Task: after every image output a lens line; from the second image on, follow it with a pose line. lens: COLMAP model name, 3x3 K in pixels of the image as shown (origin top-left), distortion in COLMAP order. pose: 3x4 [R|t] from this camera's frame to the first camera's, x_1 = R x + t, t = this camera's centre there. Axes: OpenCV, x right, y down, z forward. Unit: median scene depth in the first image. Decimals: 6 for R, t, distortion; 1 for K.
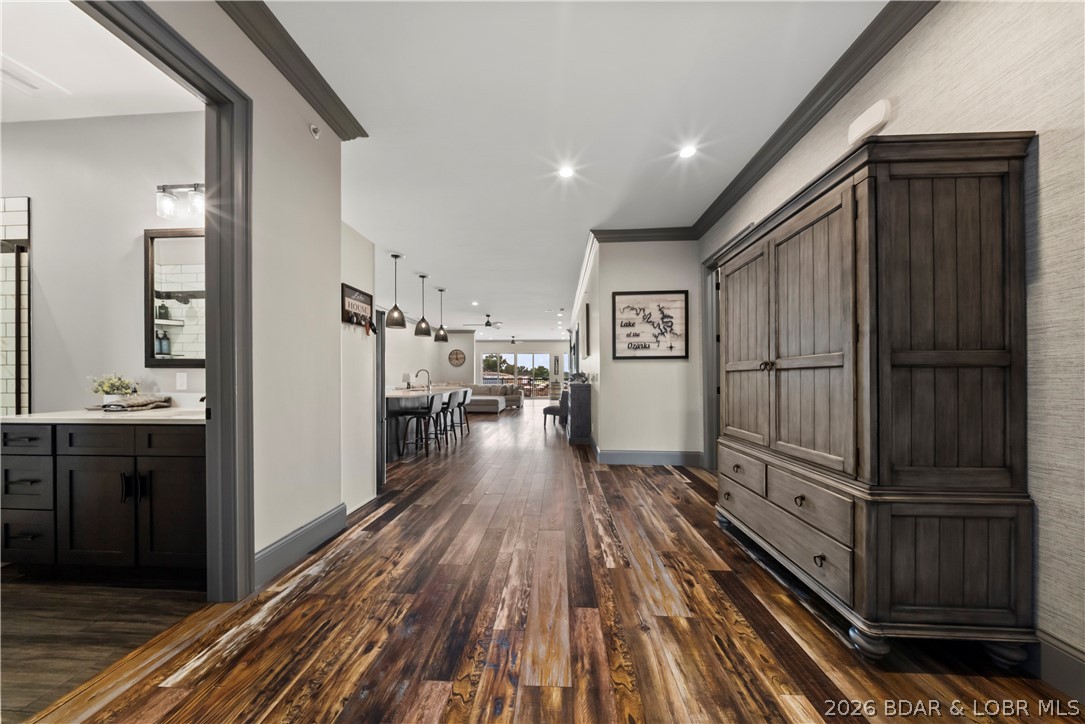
lens RADIAL K [[321.0, 0, 536.9], [0, 321.0, 378.9], [0, 0, 1]] dist [0.013927, -0.005856]
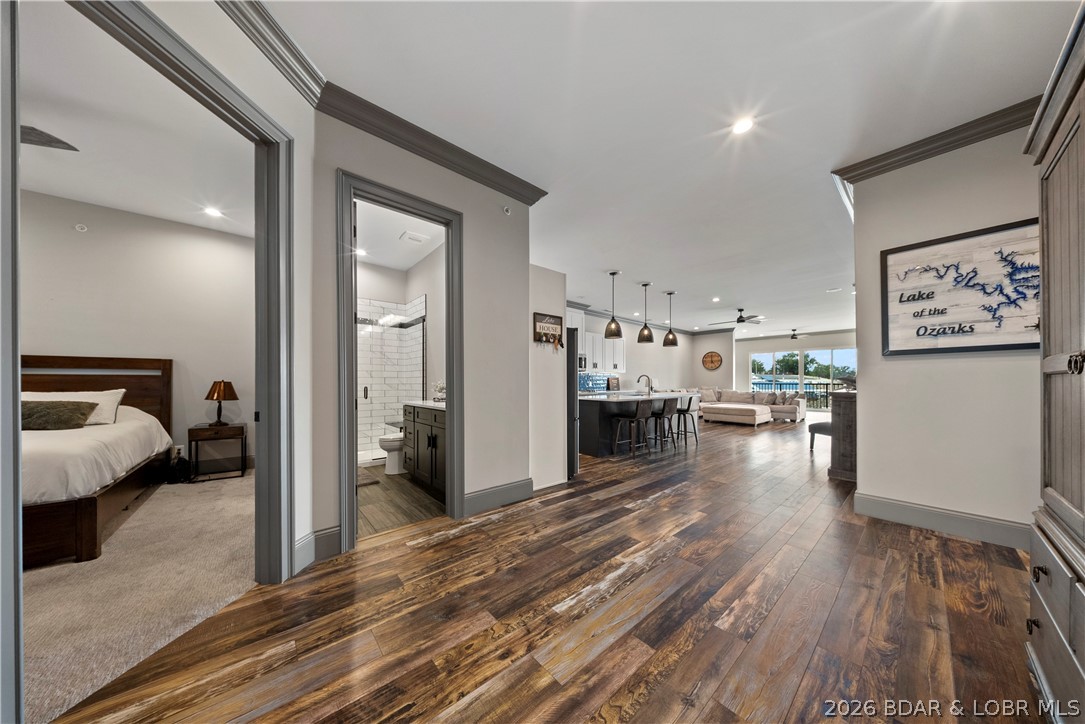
lens RADIAL K [[322.7, 0, 545.9], [0, 322.7, 383.2], [0, 0, 1]] dist [0.000590, -0.000042]
pose [[0.700633, 0.001842, -0.713519, 0.419043], [-0.001987, 0.999998, 0.000630, -0.008548], [0.713519, 0.000976, 0.700635, 0.123116]]
